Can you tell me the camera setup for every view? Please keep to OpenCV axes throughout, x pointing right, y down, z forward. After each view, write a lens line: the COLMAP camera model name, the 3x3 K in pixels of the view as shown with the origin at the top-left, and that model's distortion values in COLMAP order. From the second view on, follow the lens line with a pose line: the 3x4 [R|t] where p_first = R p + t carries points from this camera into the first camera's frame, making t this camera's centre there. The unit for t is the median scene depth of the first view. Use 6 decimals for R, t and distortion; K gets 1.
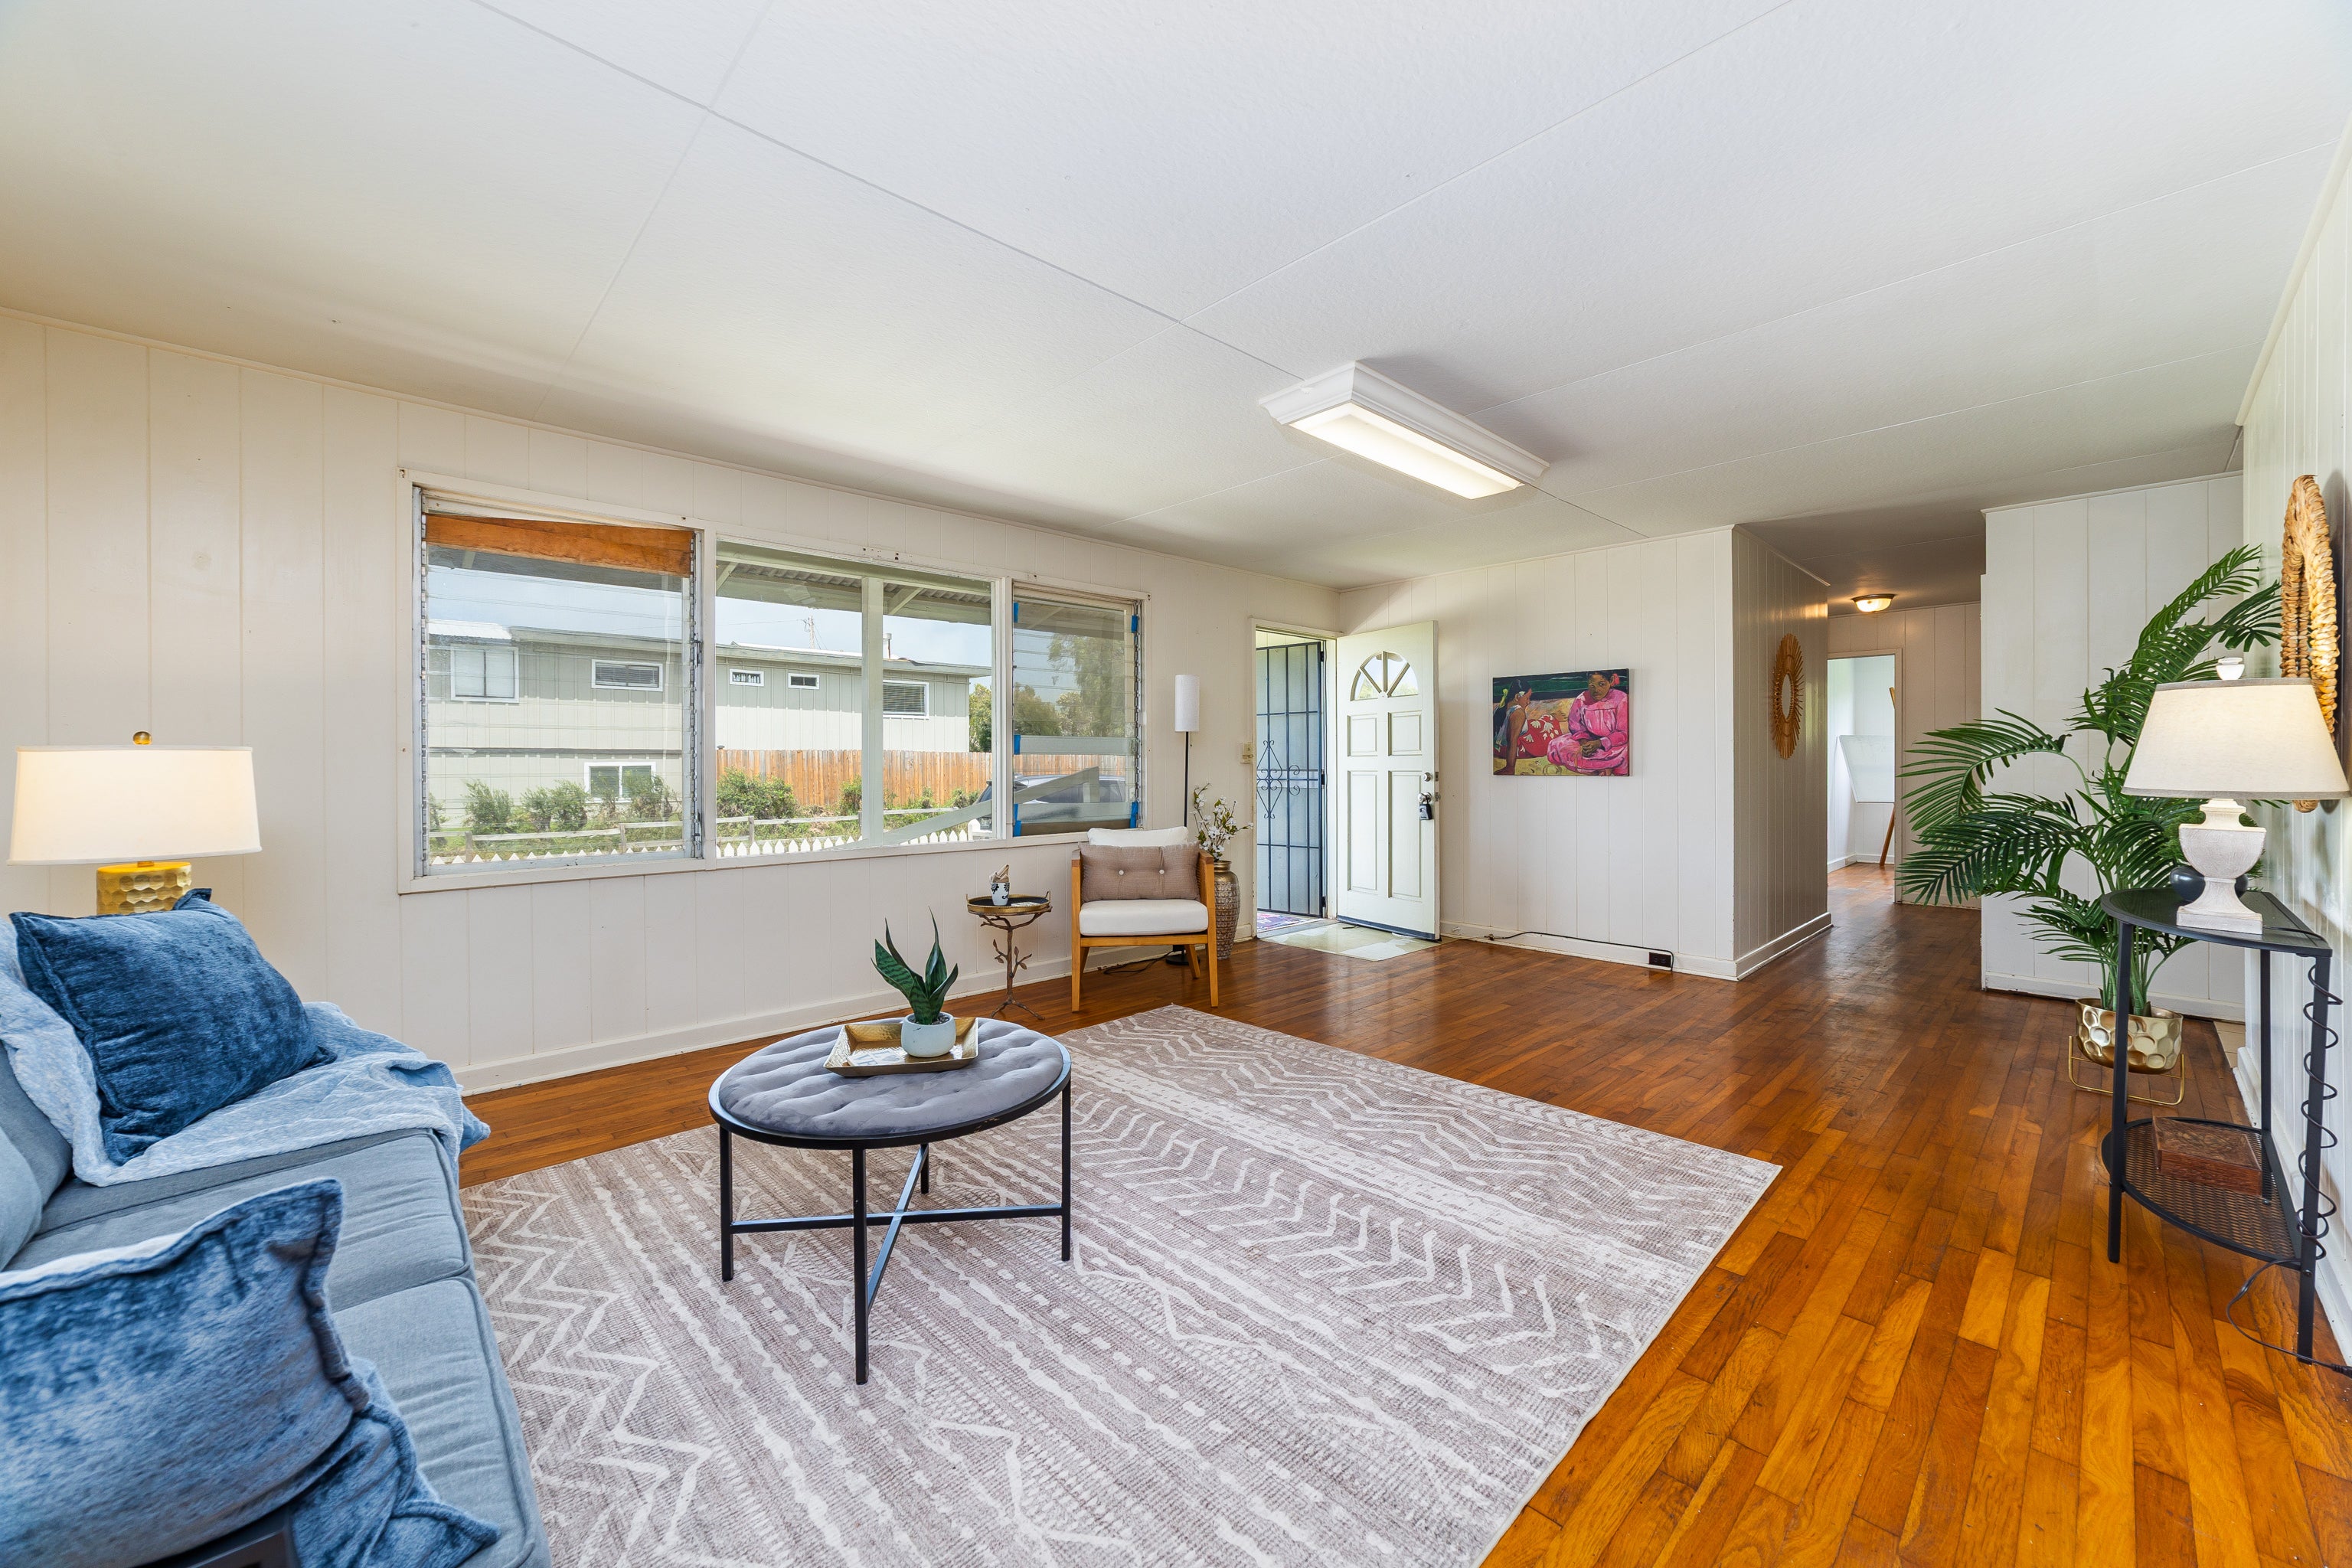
lens RADIAL K [[895.4, 0, 1171.5], [0, 895.4, 769.6], [0, 0, 1]] dist [-0.018095, 0.000358]
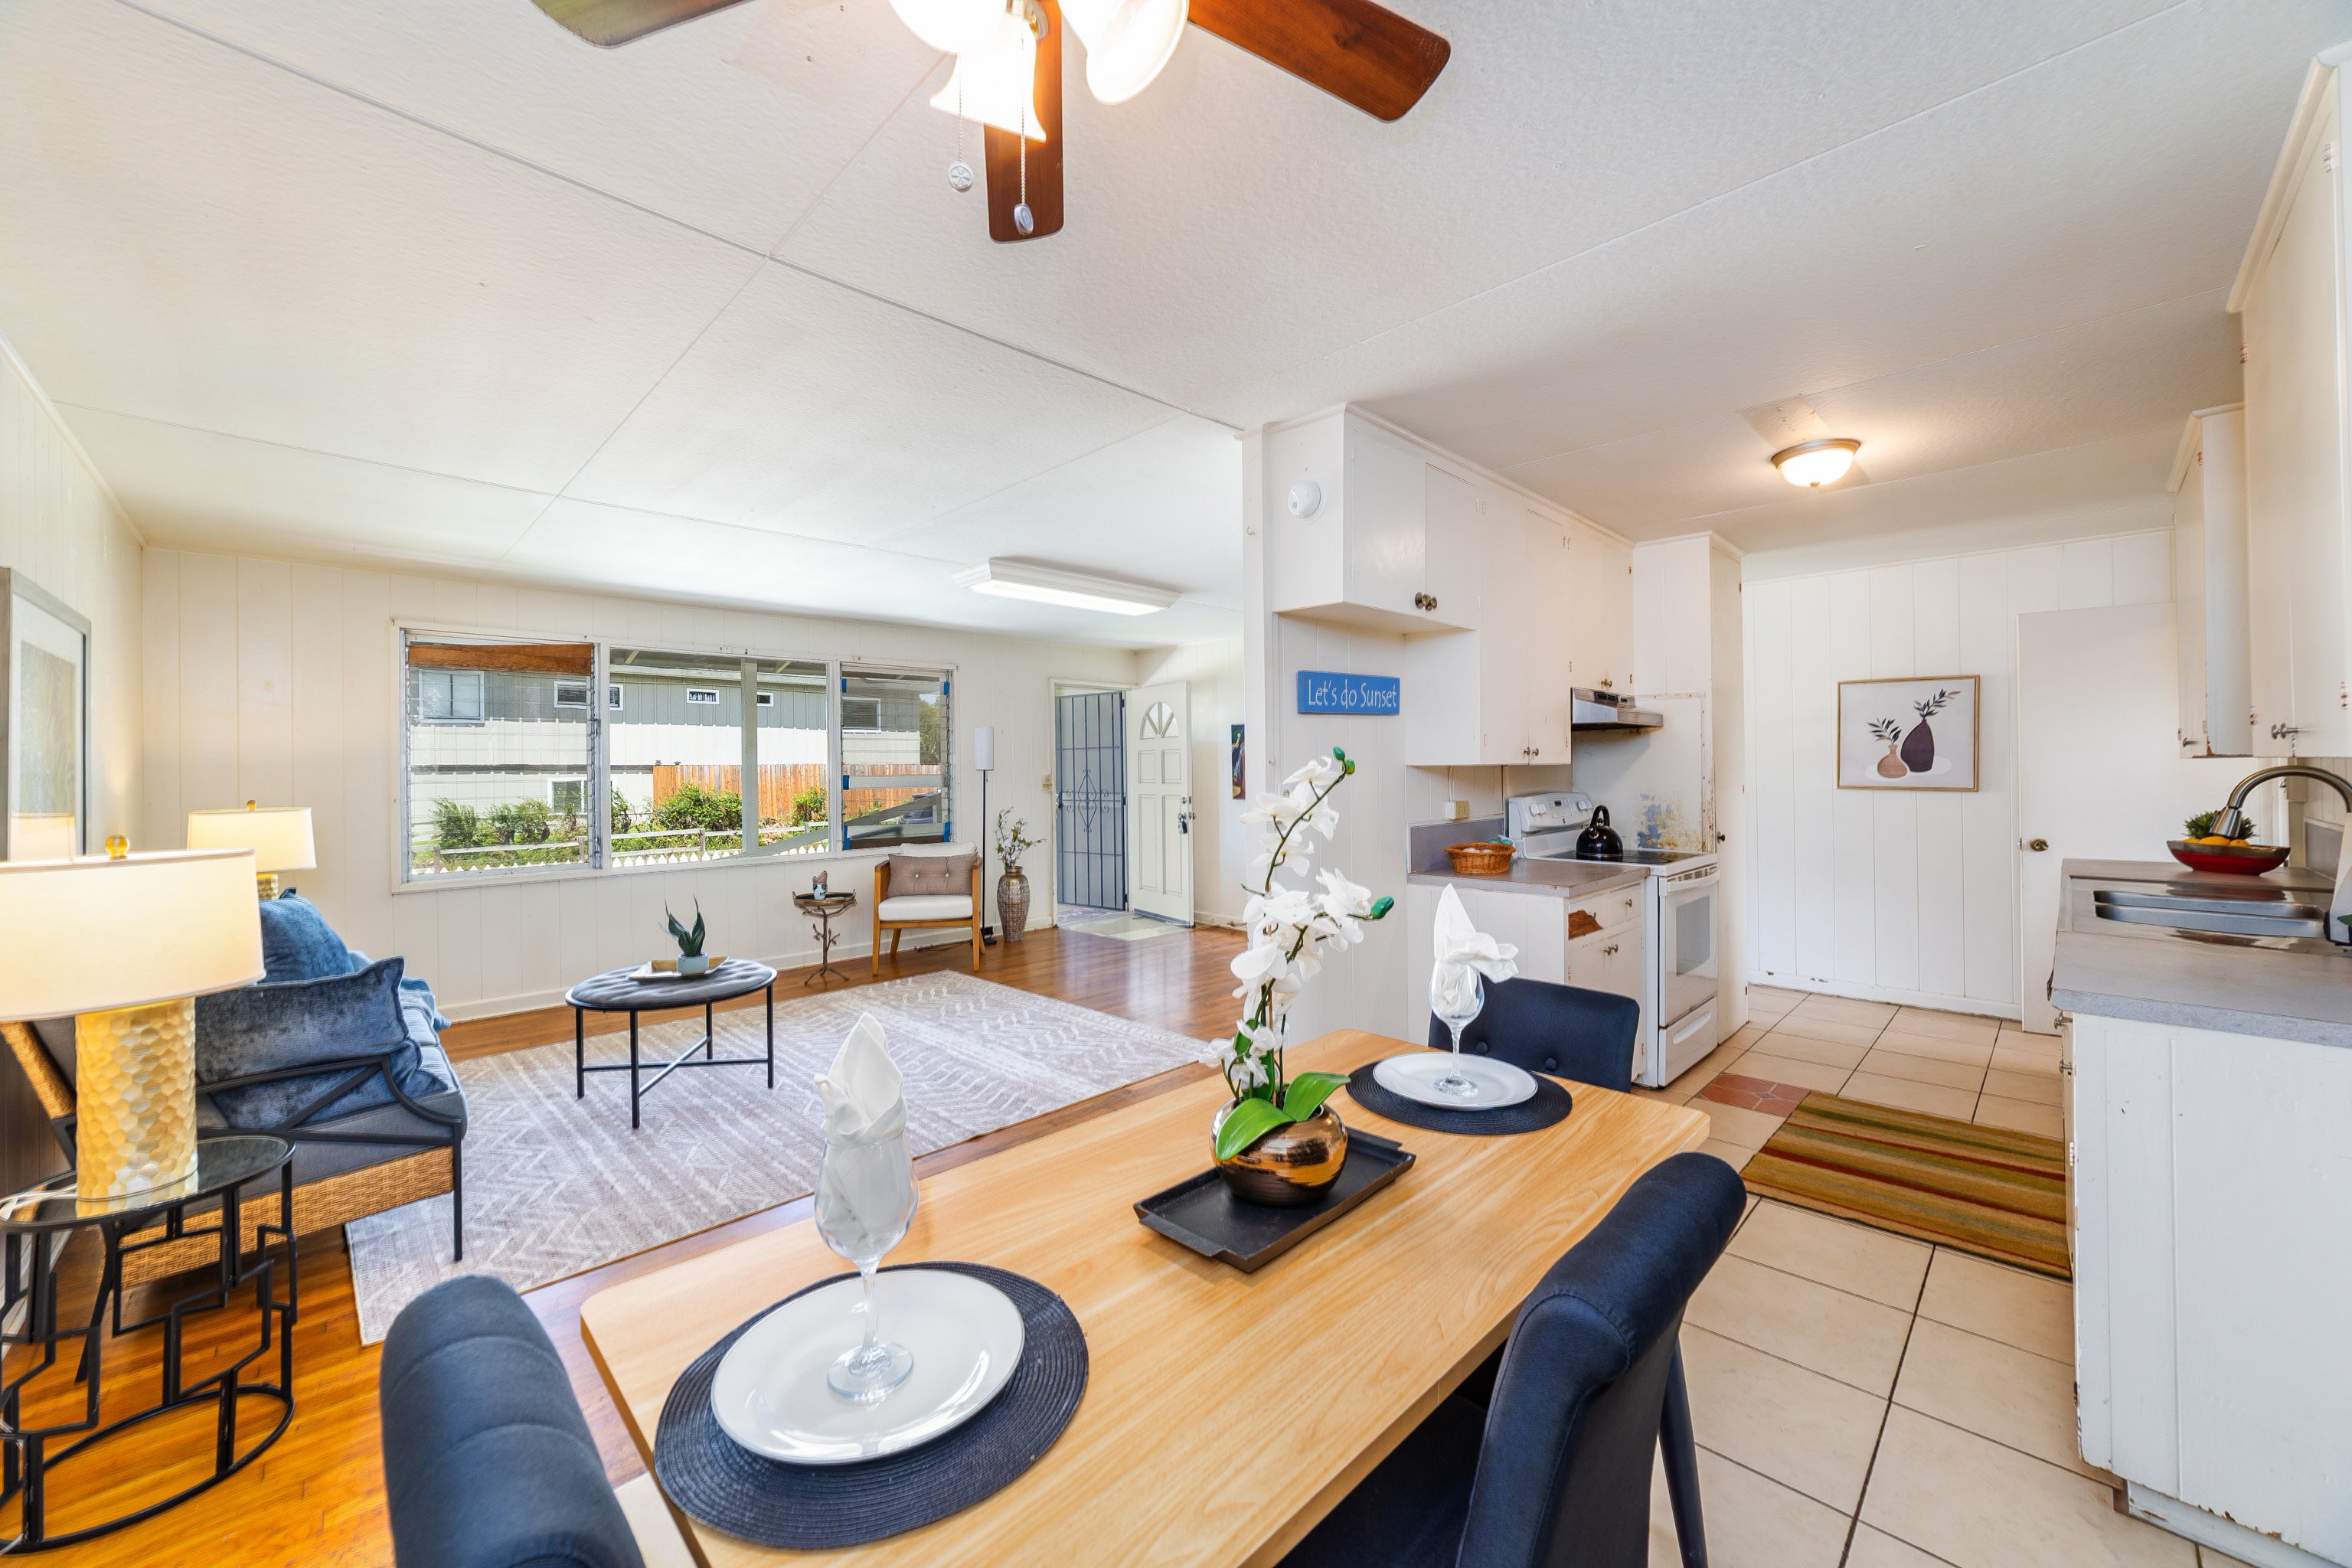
lens RADIAL K [[893.6, 0, 1159.6], [0, 893.6, 769.9], [0, 0, 1]] dist [-0.014536, 0.000071]
pose [[0.999872, -0.007107, 0.014360, 0.350387], [0.007185, 0.999960, -0.005418, -0.044801], [-0.014320, 0.005520, 0.999882, -0.444674]]
